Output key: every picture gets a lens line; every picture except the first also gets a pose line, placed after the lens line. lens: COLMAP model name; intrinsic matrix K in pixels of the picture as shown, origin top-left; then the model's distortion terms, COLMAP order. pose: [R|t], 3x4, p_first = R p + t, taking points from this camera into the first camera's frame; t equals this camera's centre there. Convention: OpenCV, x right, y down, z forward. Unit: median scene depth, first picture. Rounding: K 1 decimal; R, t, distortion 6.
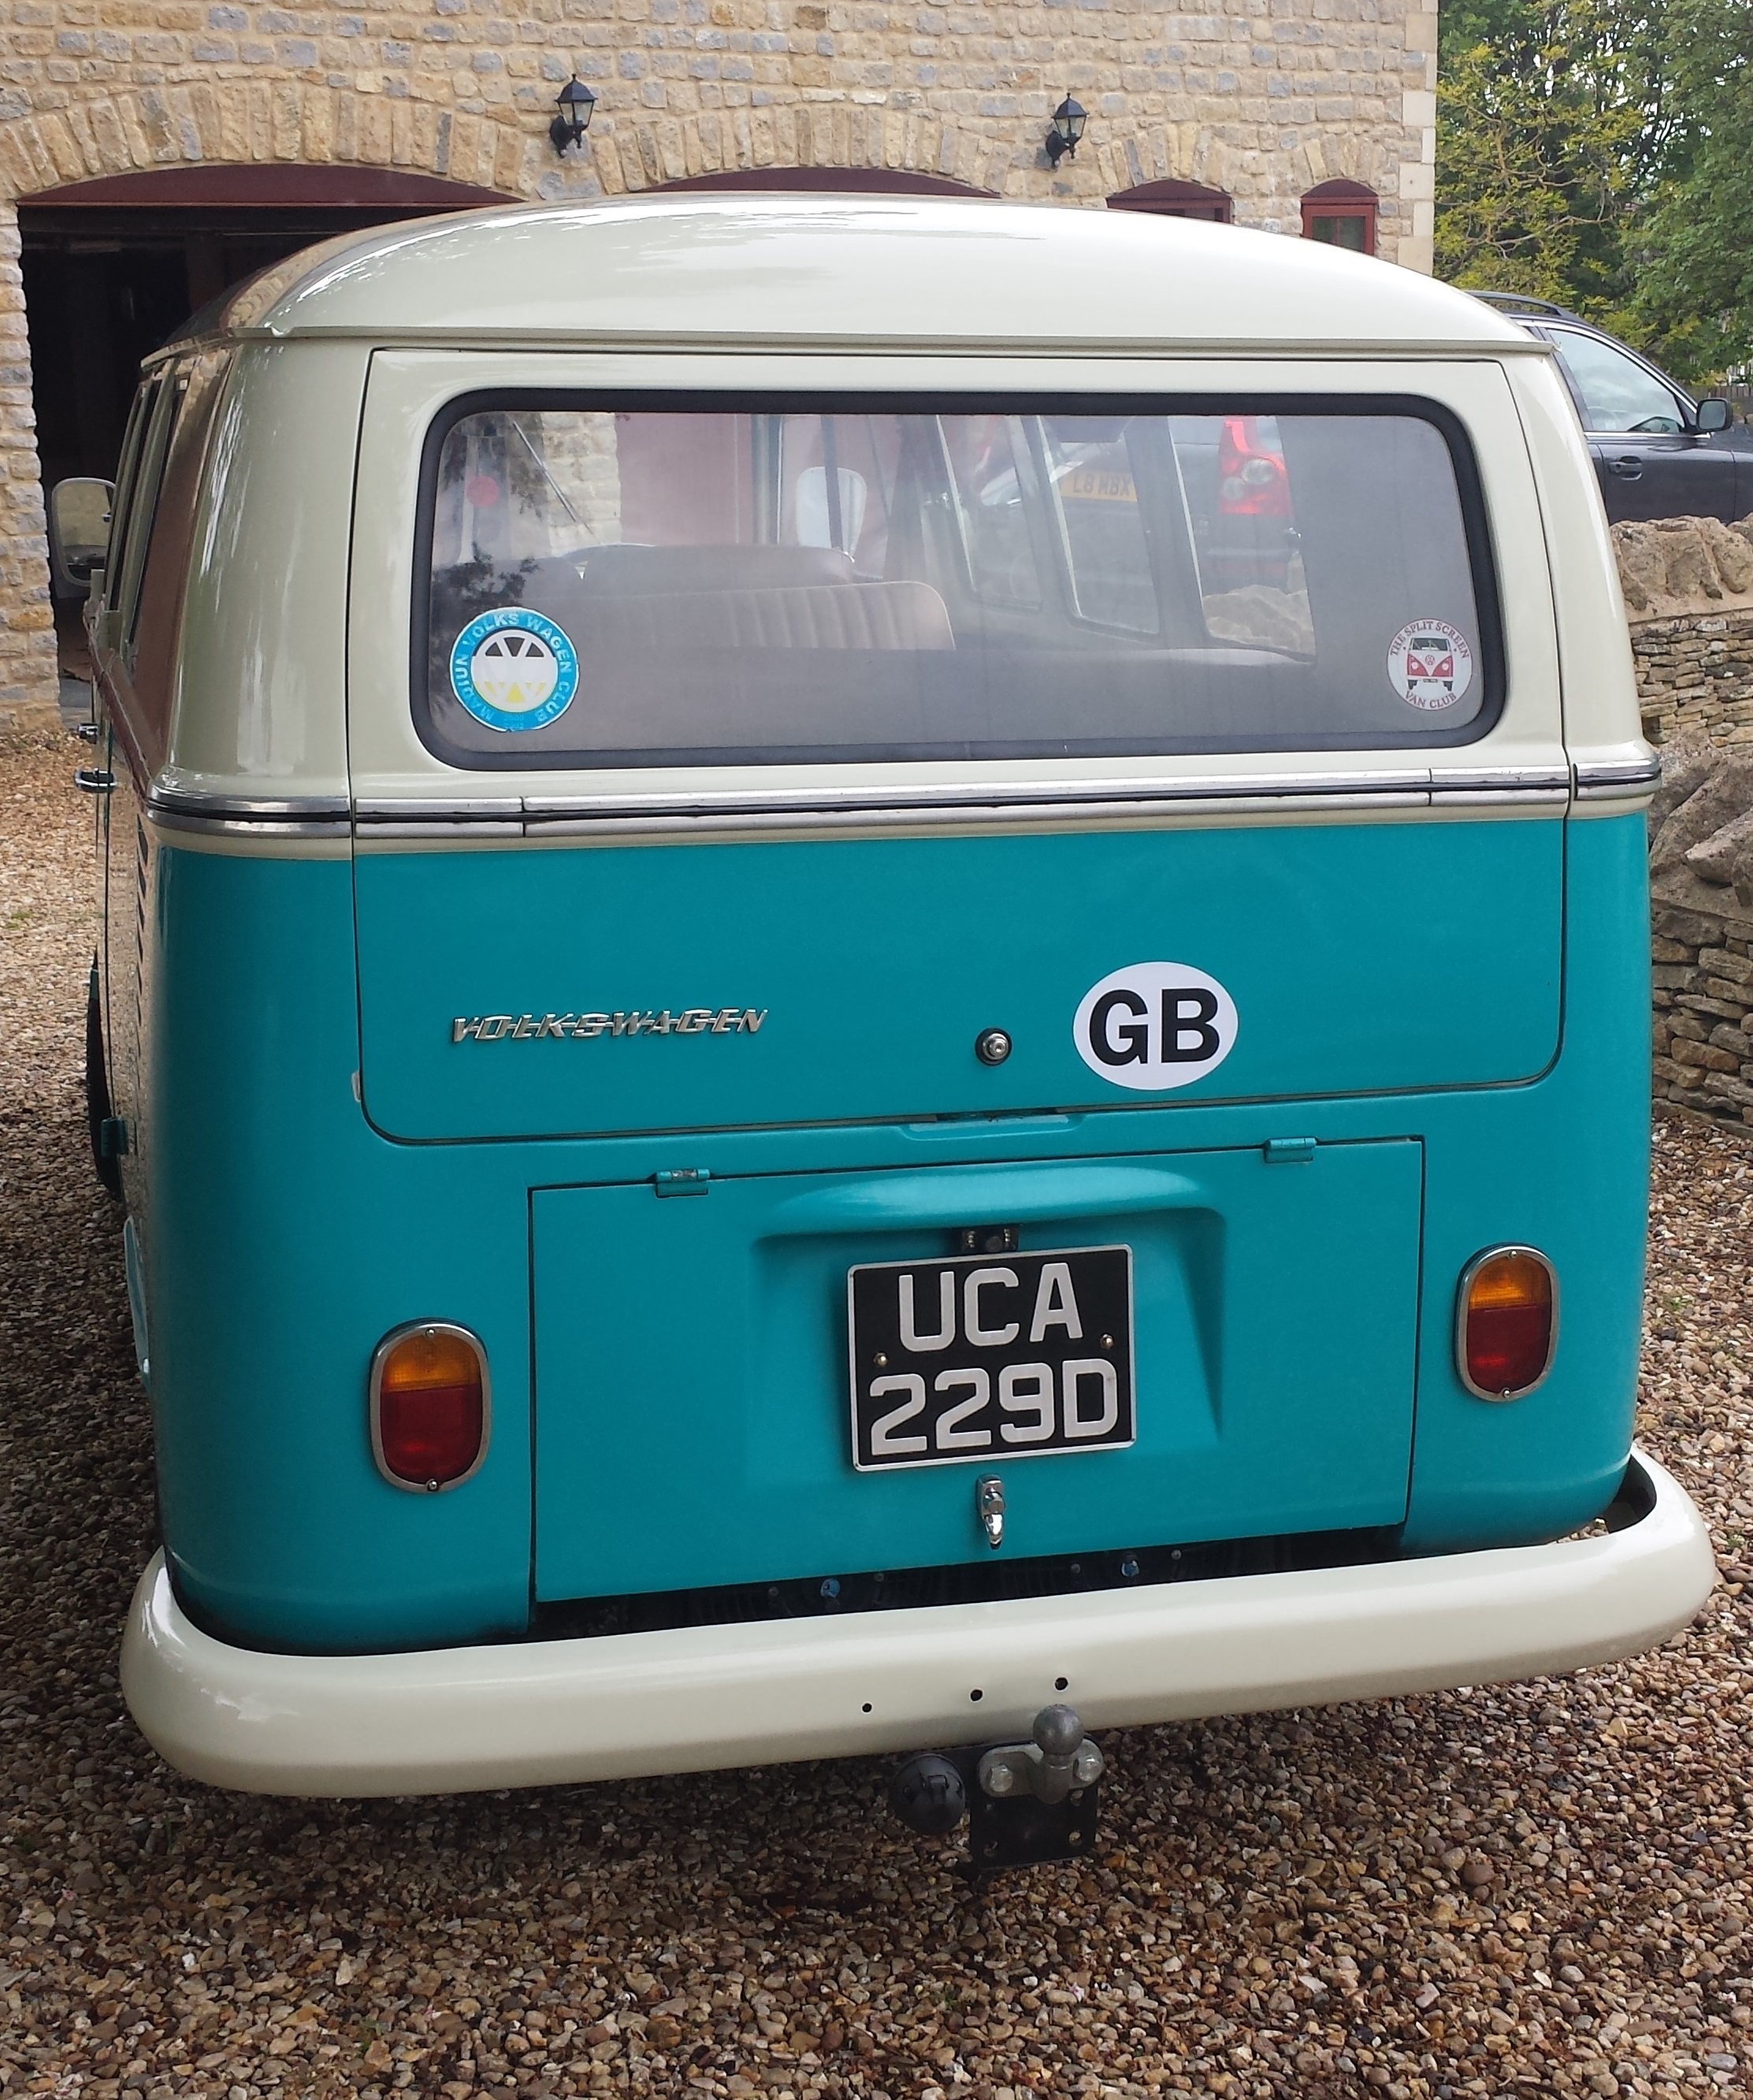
lens RADIAL K [[3013.8, 0, 821.8], [0, 3013.8, 990.9], [0, 0, 1]] dist [0.103346, -0.109030]
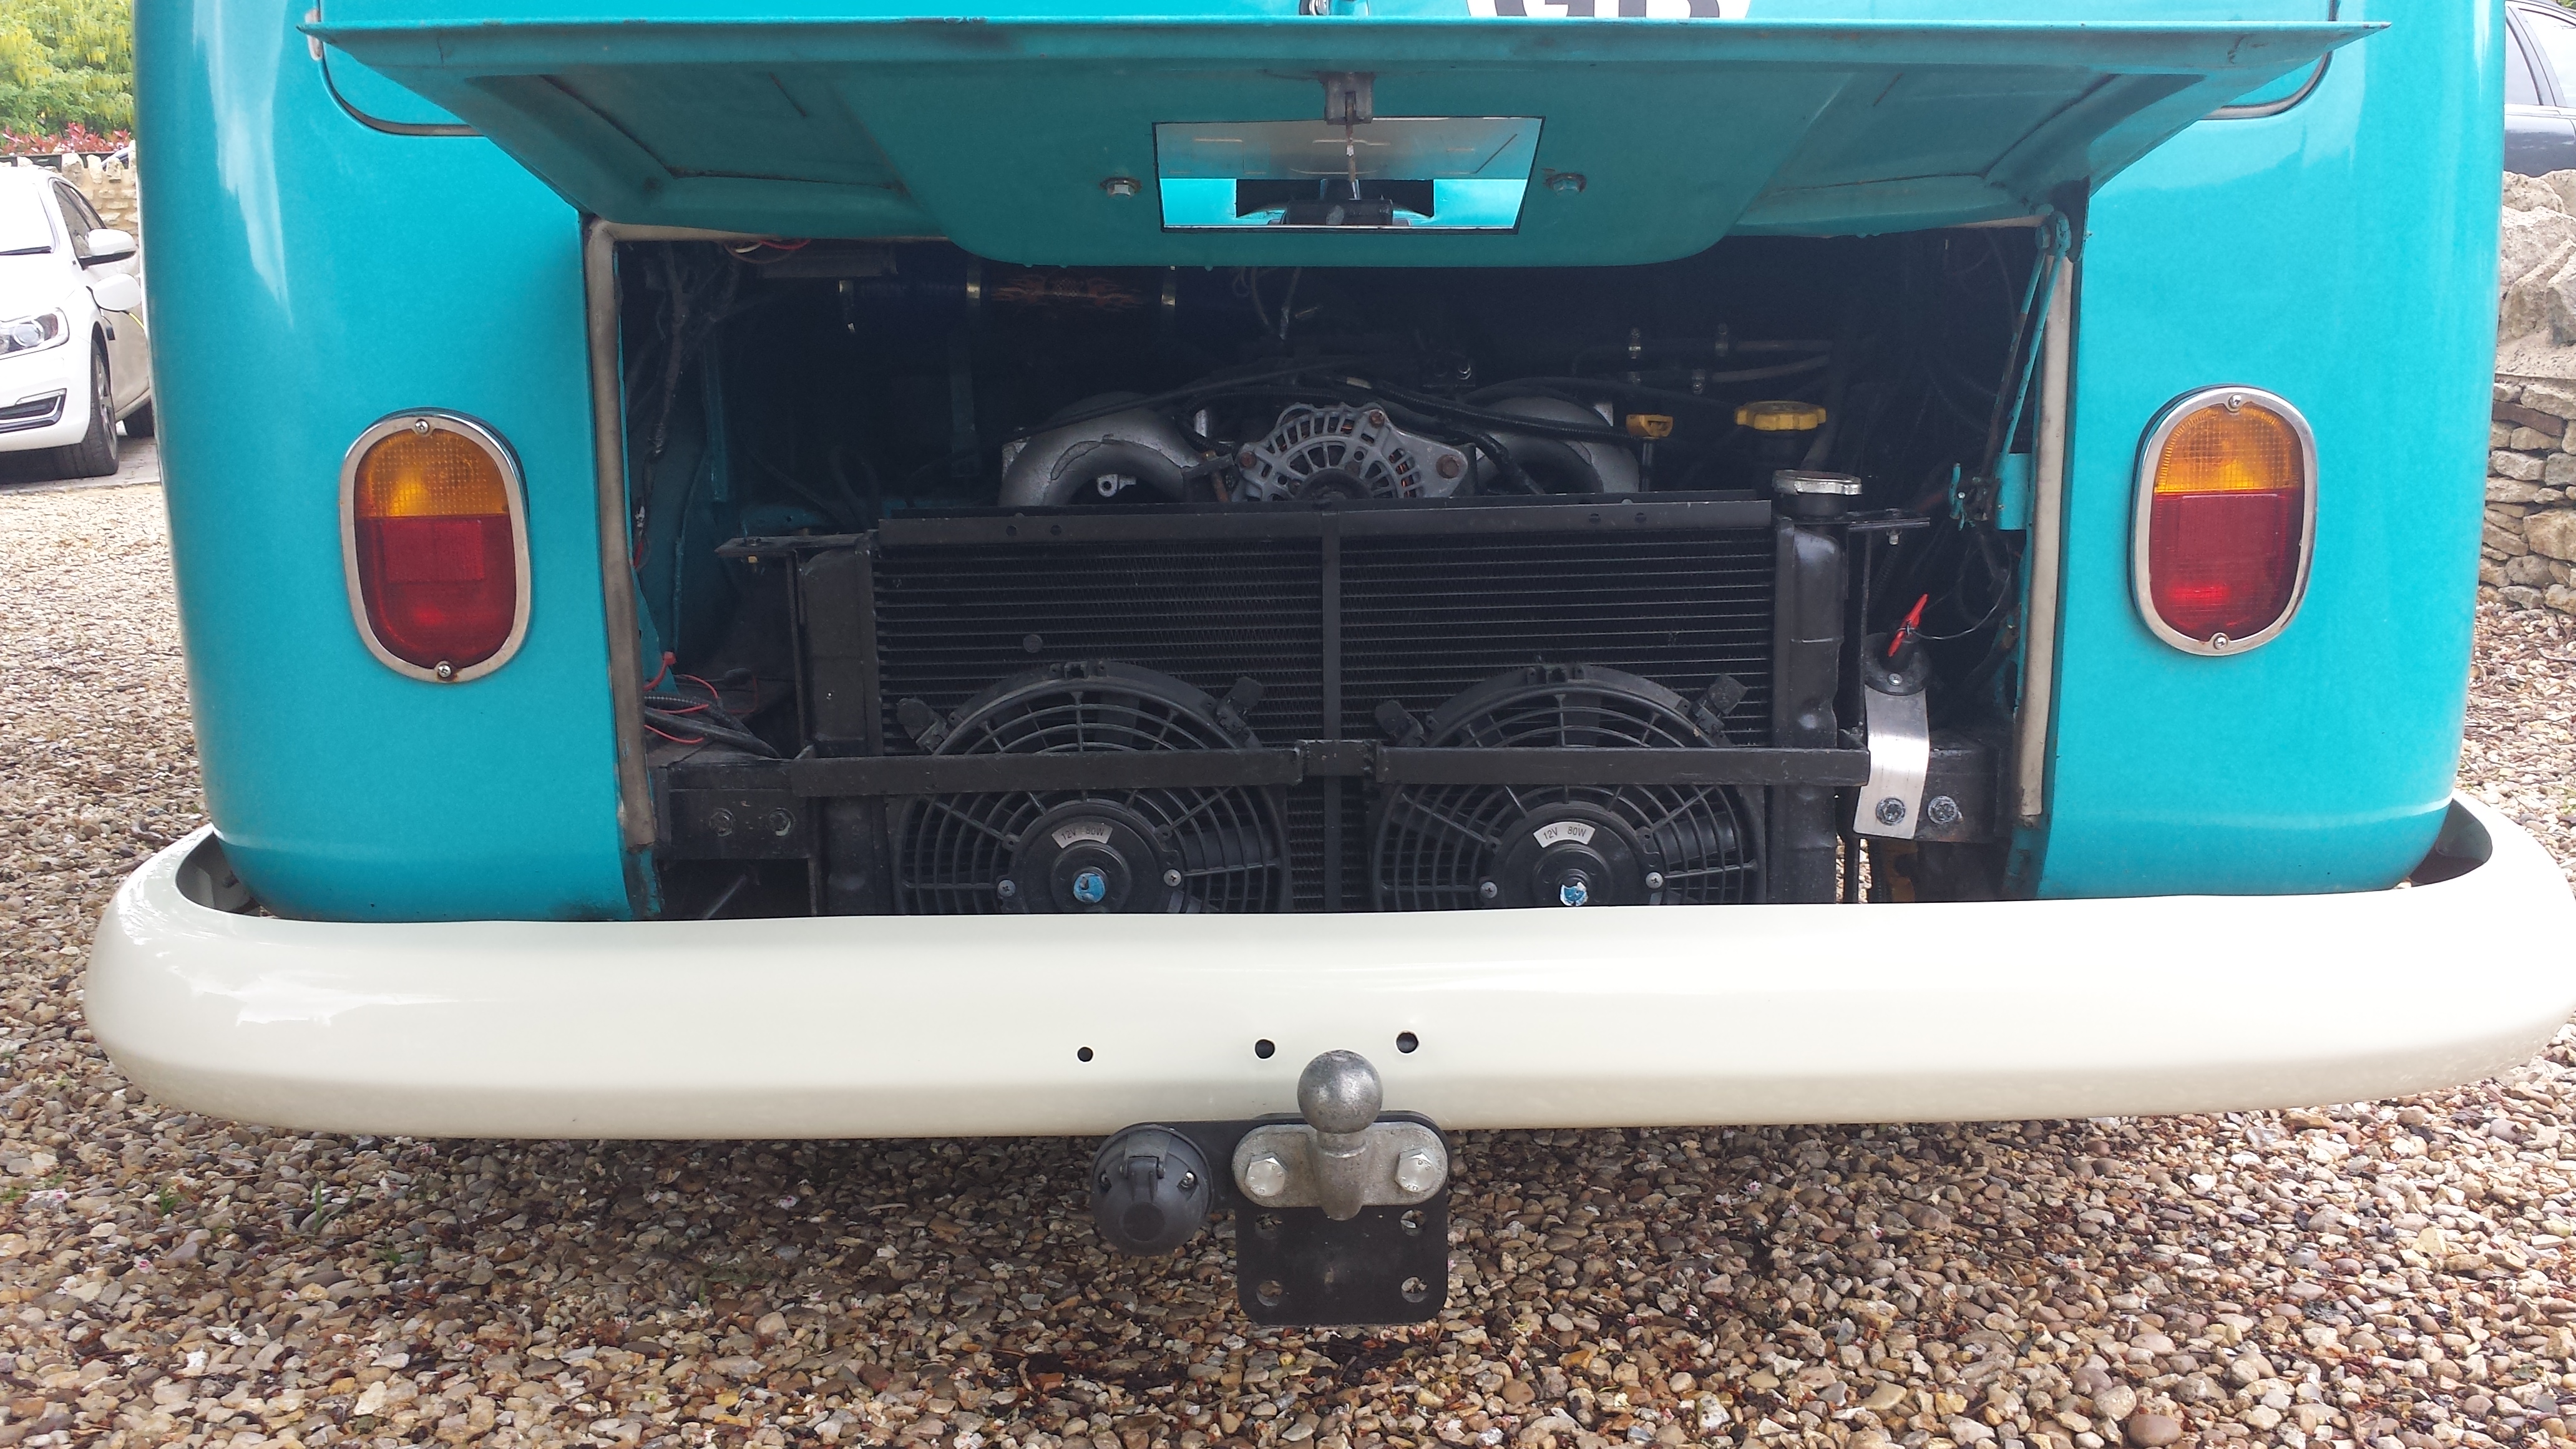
lens RADIAL K [[2406.4, 0, 1288.0], [0, 2406.4, 724.5], [0, 0, 1]] dist [0.094665, -0.212299]
pose [[0.971247, 0.029604, -0.236226, 0.150826], [-0.030255, 0.999542, 0.000872, 0.145528], [0.236143, 0.006300, 0.971698, 0.459162]]
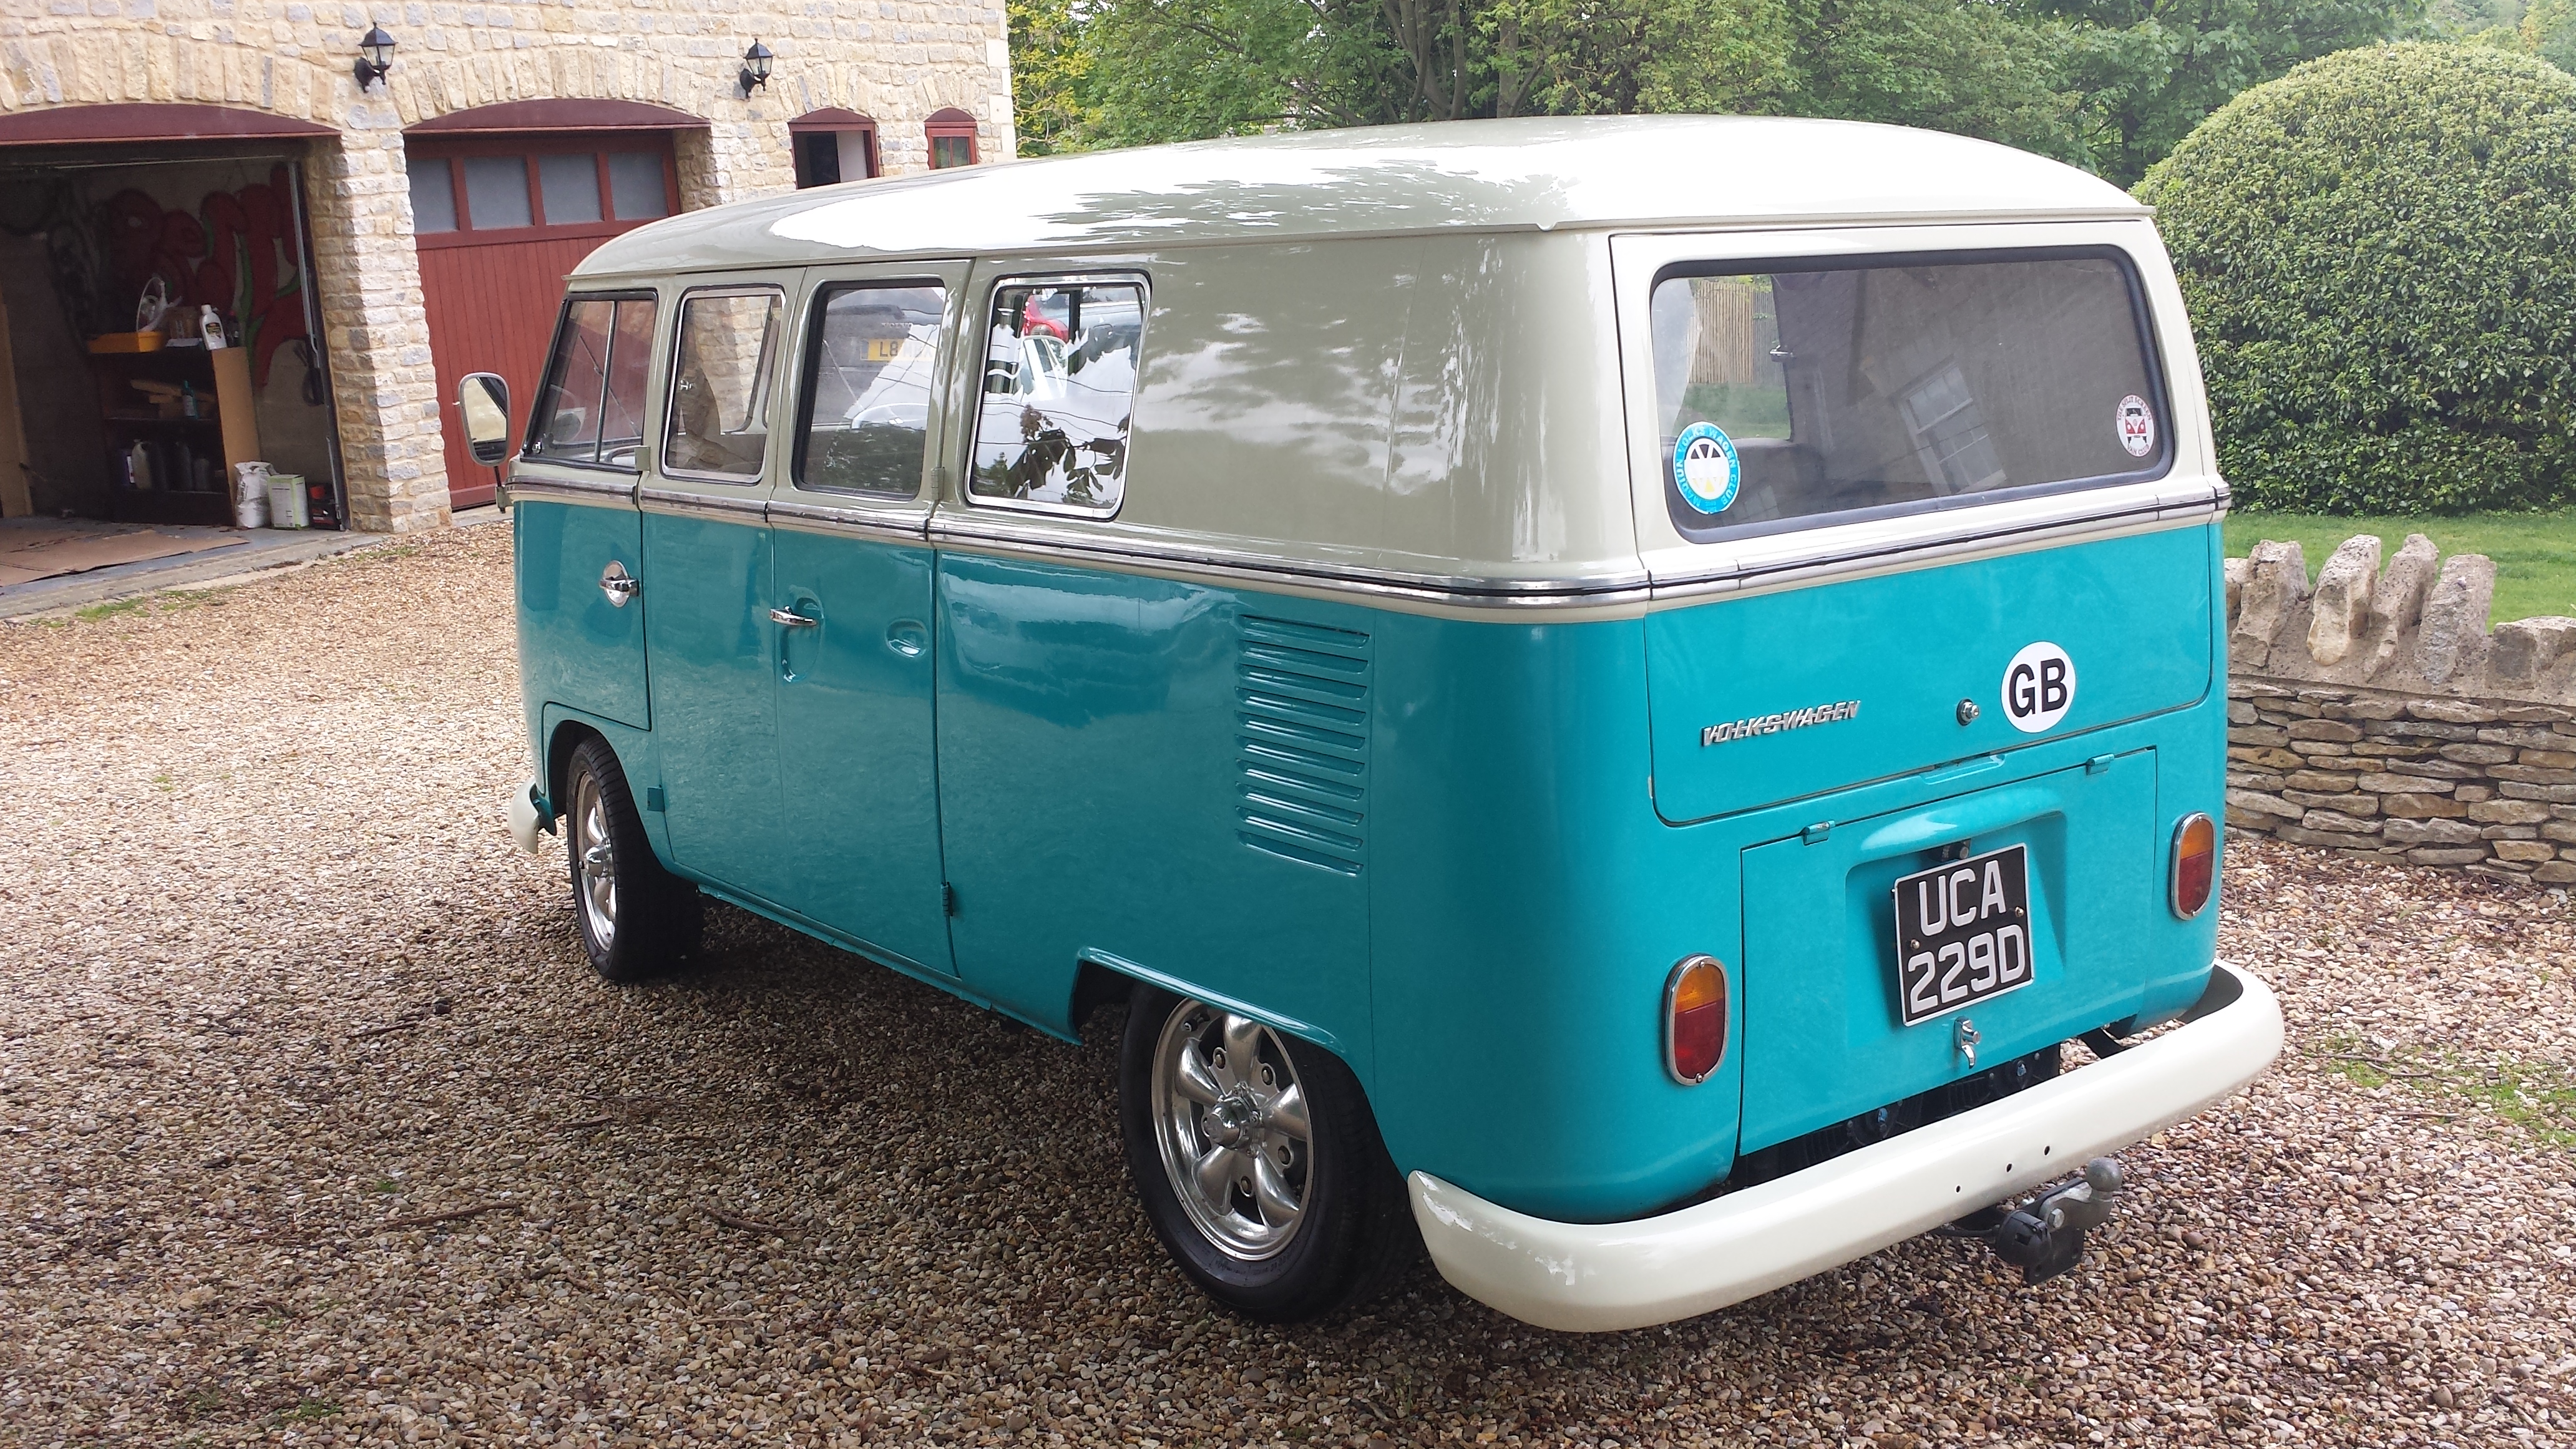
lens RADIAL K [[2406.4, 0, 1288.0], [0, 2406.4, 724.5], [0, 0, 1]] dist [0.094665, -0.212299]
pose [[0.919304, -0.109221, 0.378088, -0.587842], [0.113376, 0.993488, 0.011327, -0.021727], [-0.376863, 0.032453, 0.925700, 0.062100]]
